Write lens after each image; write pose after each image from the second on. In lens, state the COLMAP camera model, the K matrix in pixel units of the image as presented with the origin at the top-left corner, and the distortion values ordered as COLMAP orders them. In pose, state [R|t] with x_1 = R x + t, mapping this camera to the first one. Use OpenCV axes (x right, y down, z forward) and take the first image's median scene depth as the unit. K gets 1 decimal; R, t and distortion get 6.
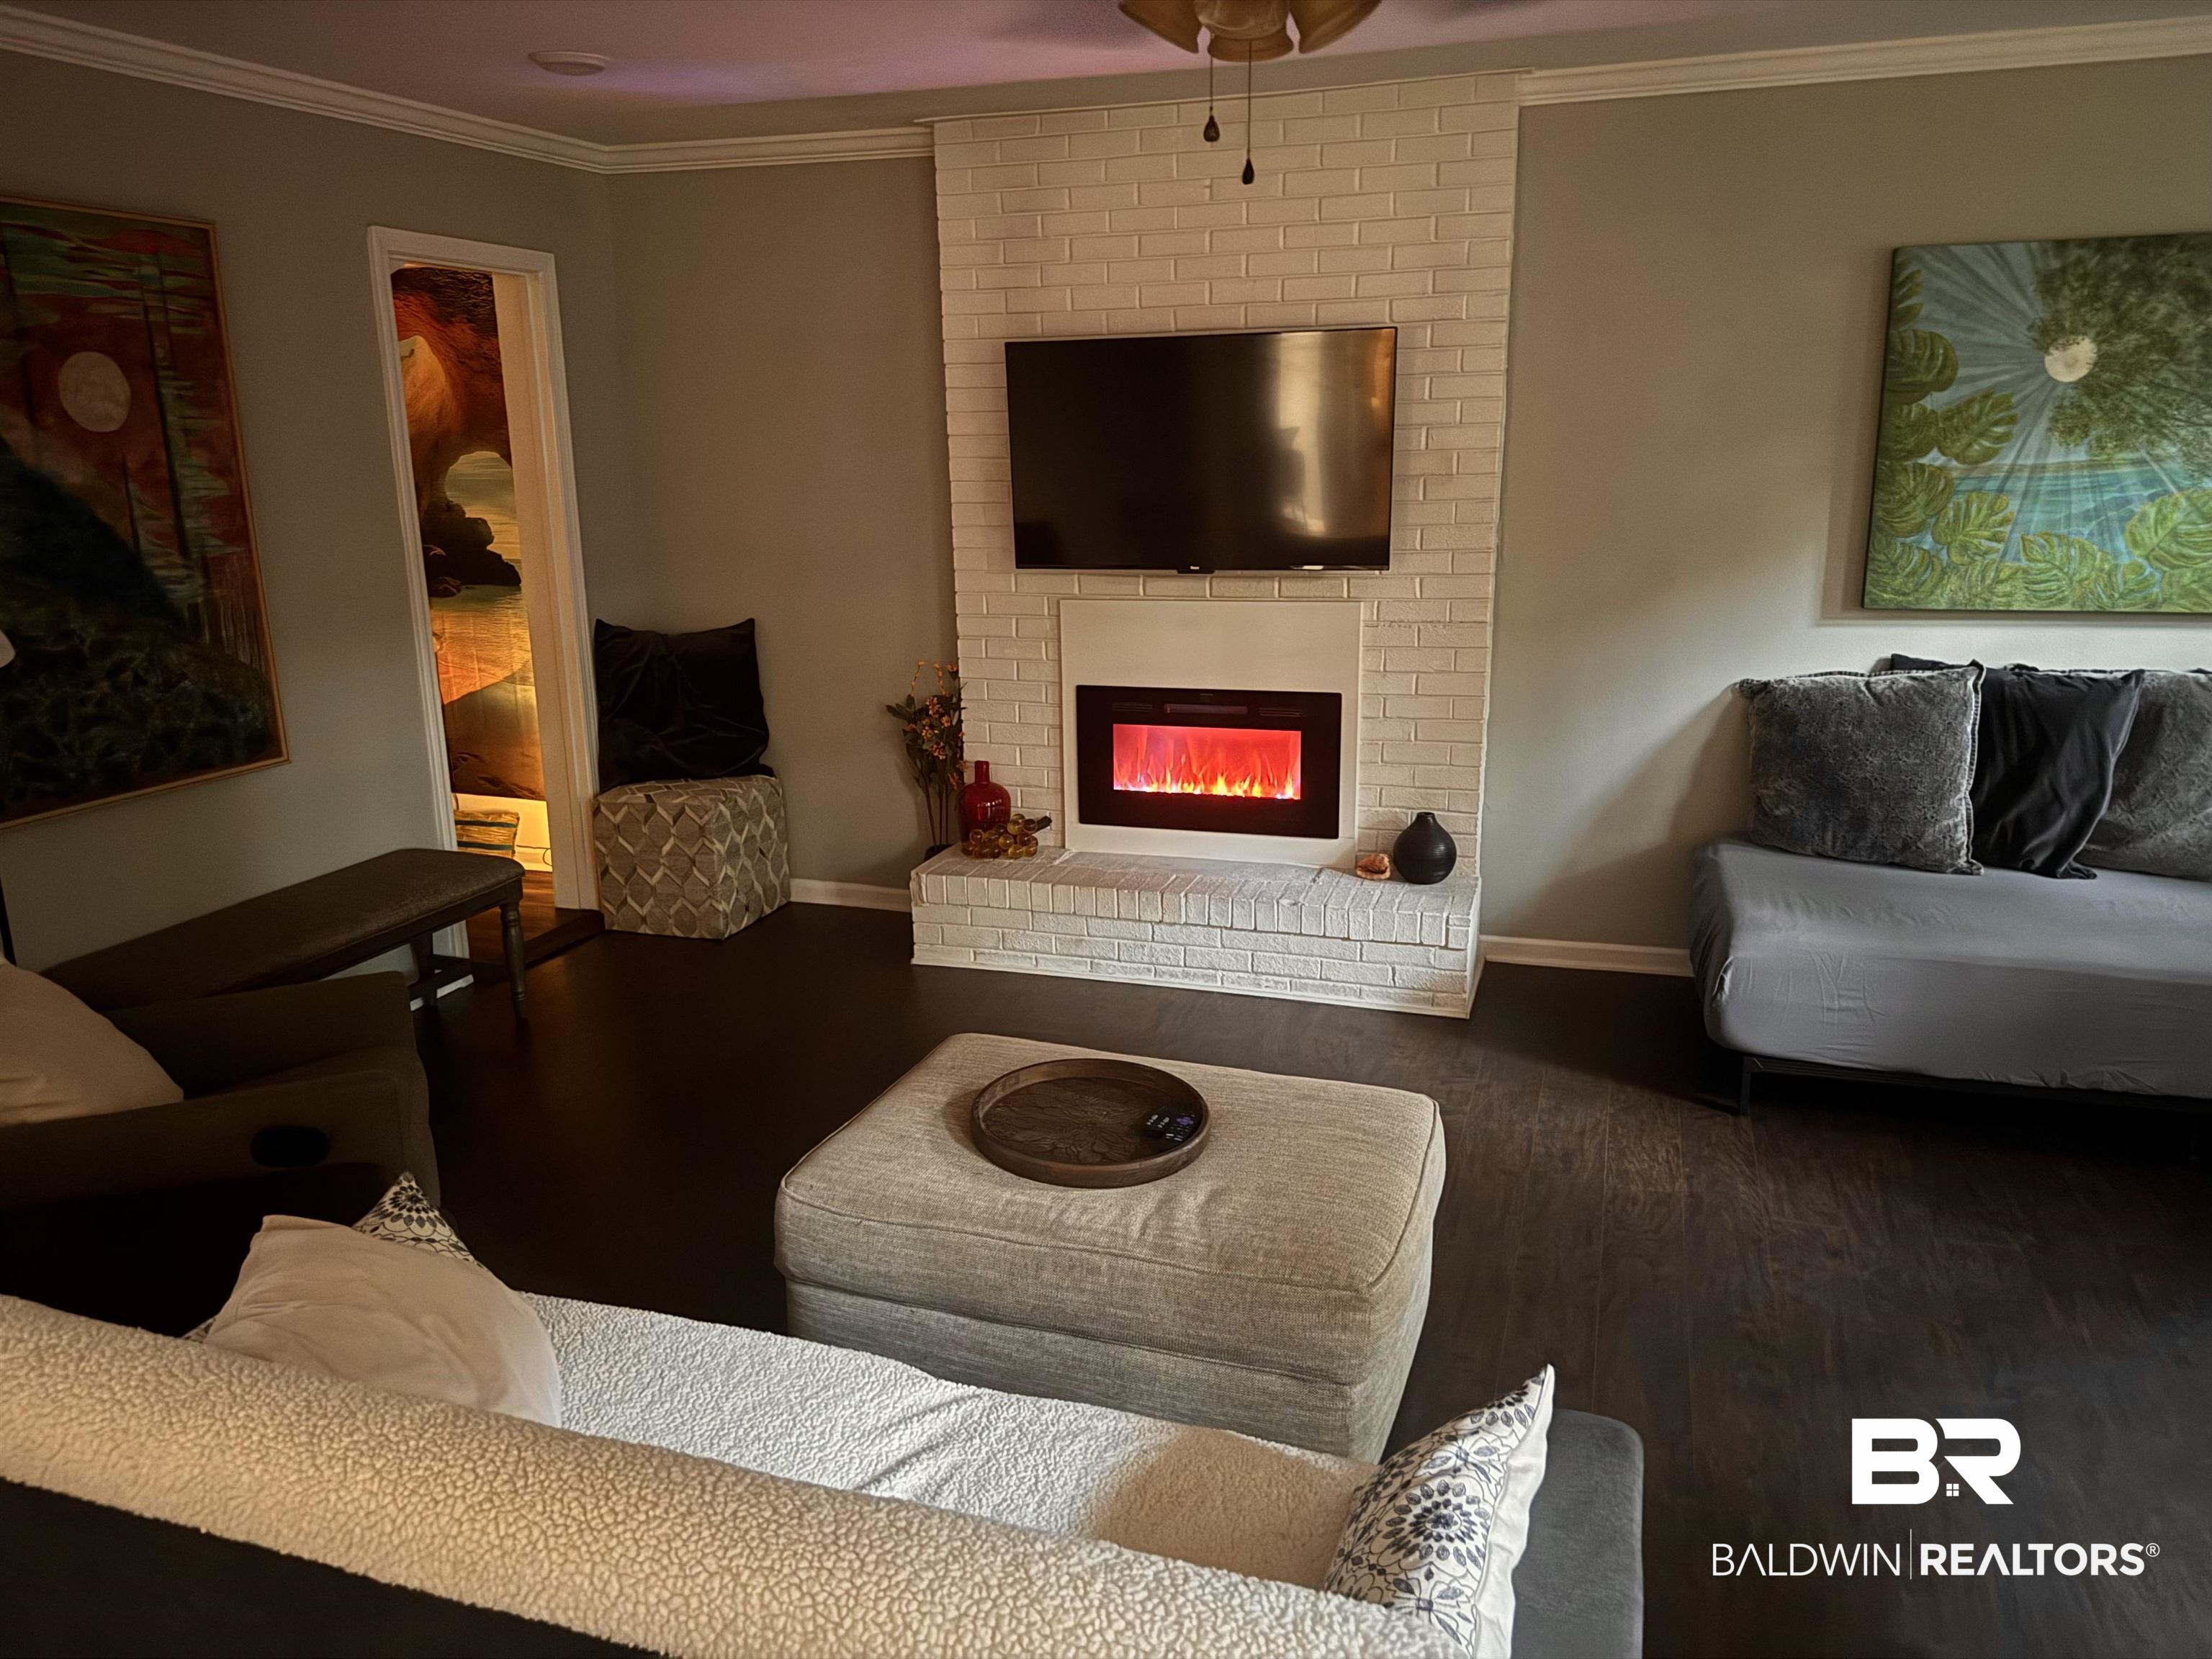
lens RADIAL K [[1557.2, 0, 1106.0], [0, 1557.2, 829.5], [0, 0, 1]] dist [0.084512, -0.094722]
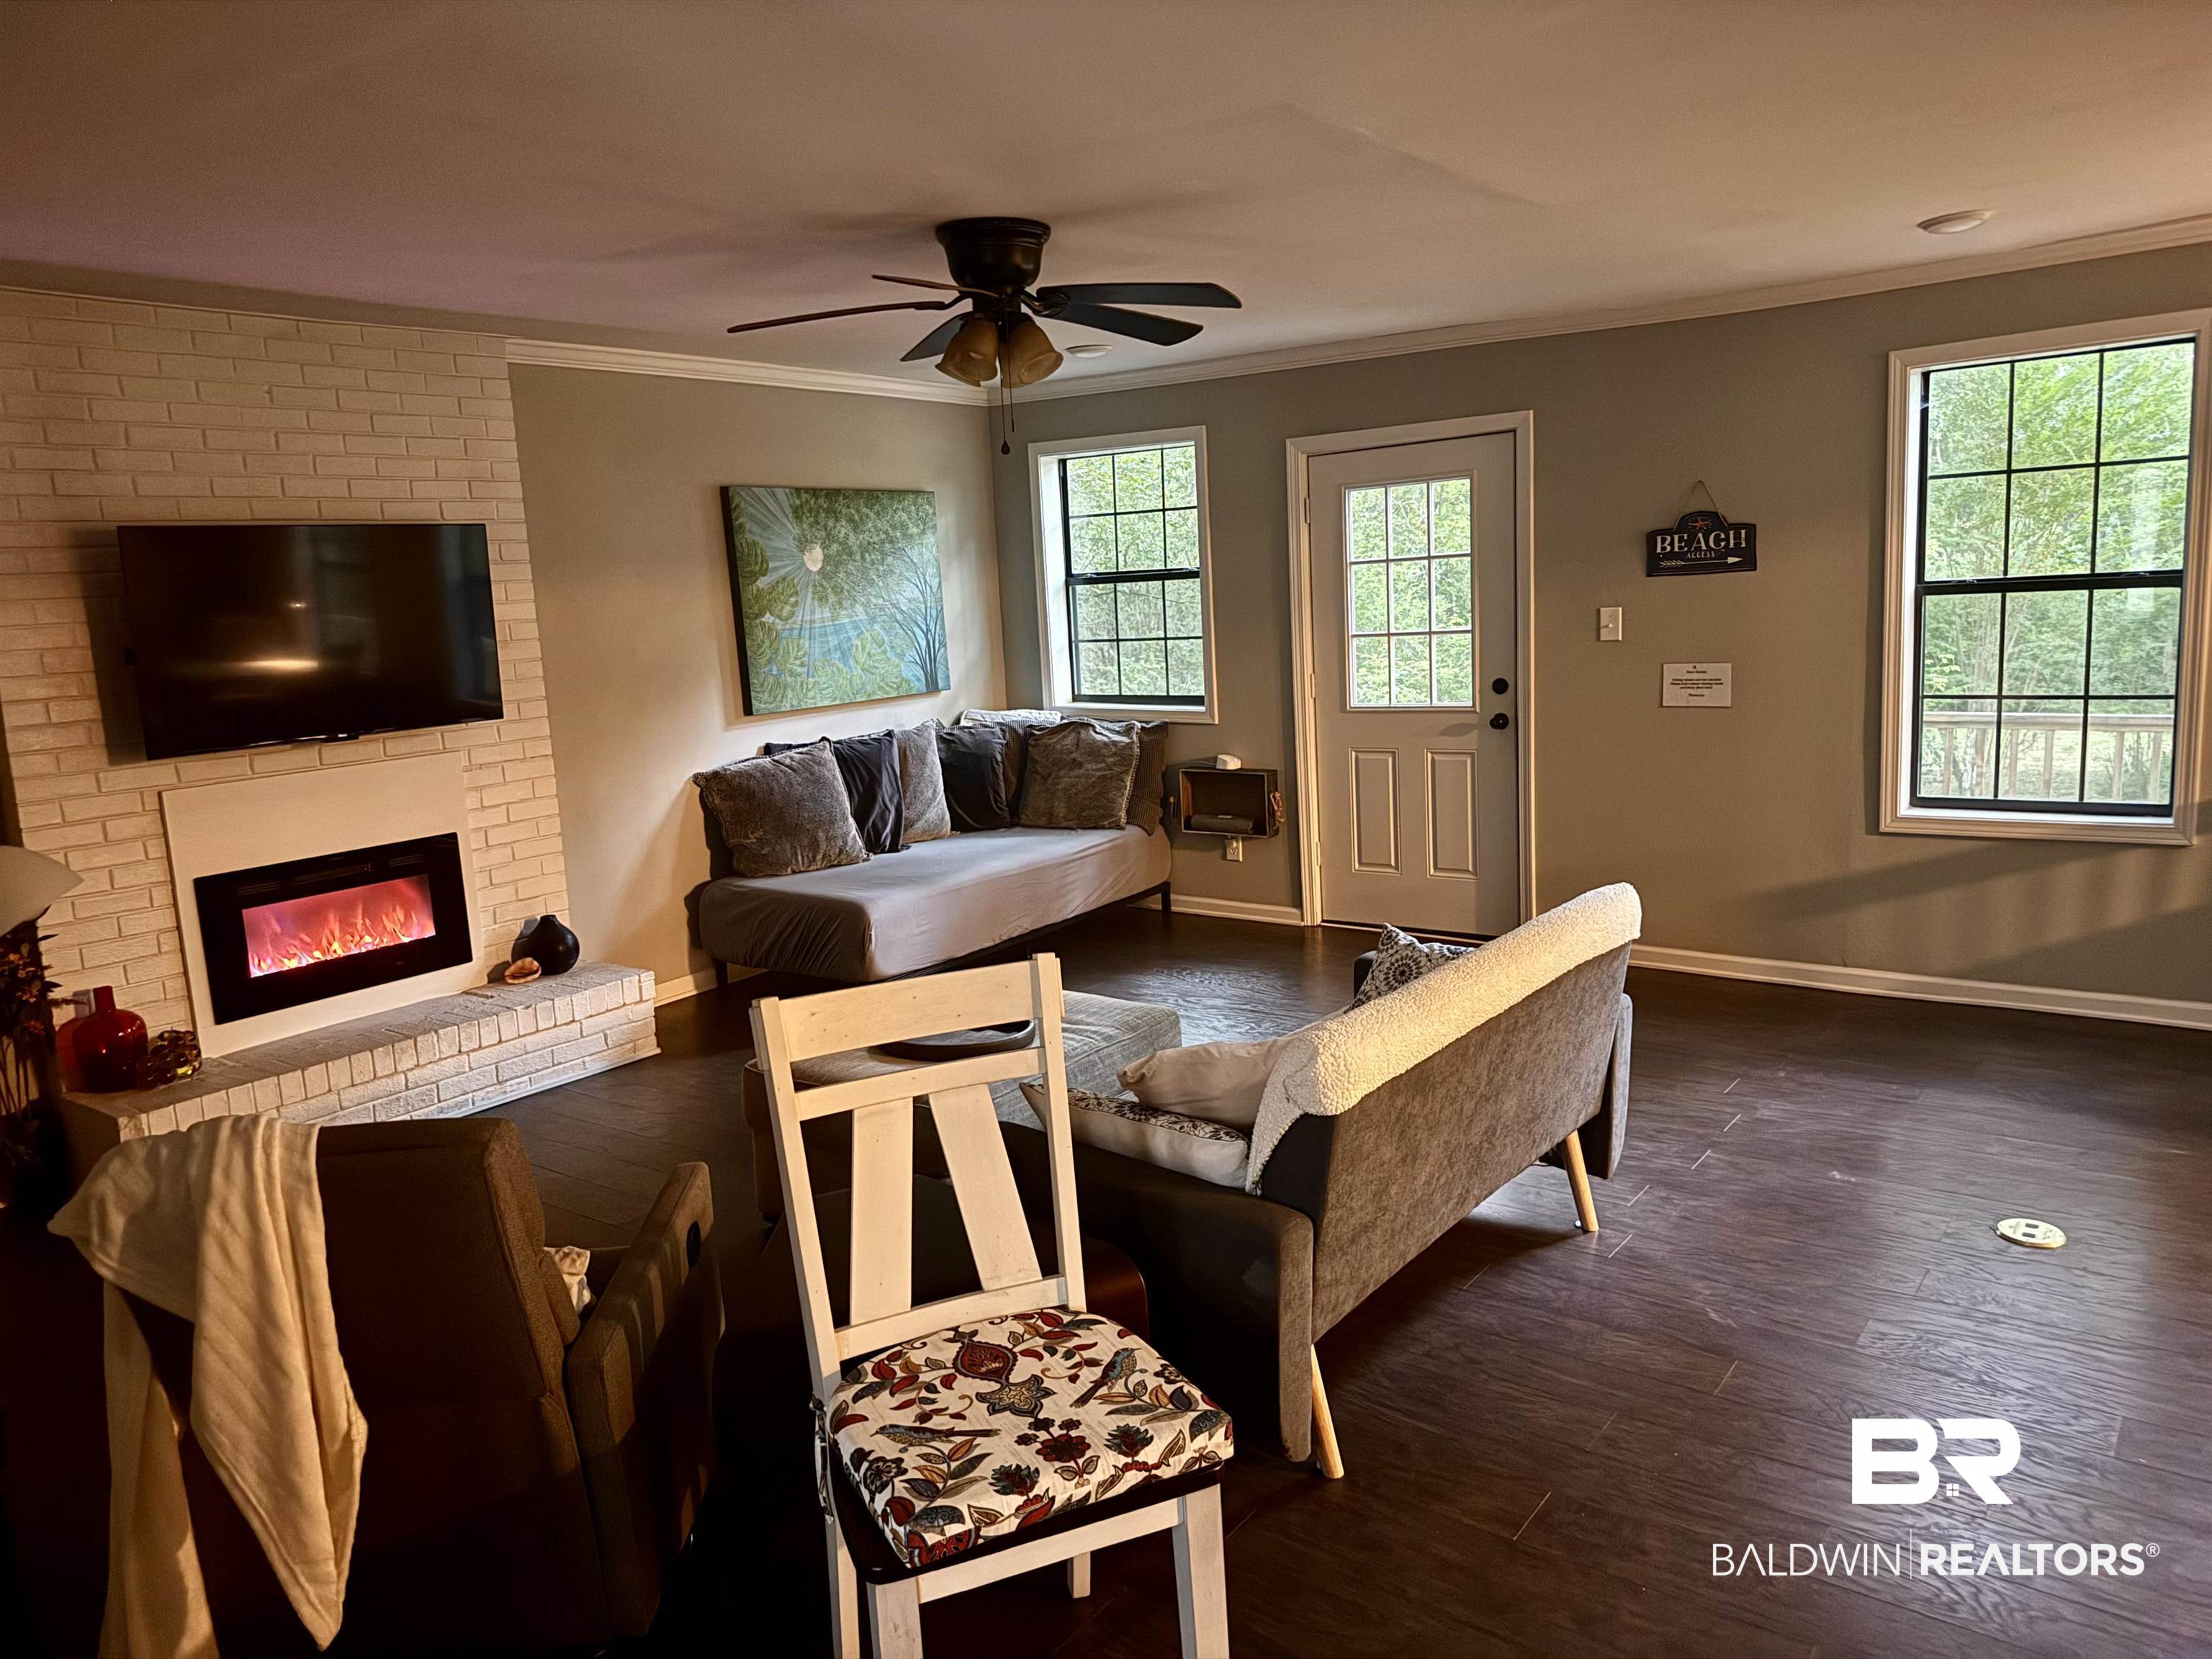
lens RADIAL K [[1557.2, 0, 1106.0], [0, 1557.2, 829.5], [0, 0, 1]] dist [0.084512, -0.094722]
pose [[0.328491, -0.153554, 0.931941, -0.808700], [0.276438, 0.959120, 0.060593, -0.030087], [-0.903147, 0.237720, 0.357511, 0.172244]]
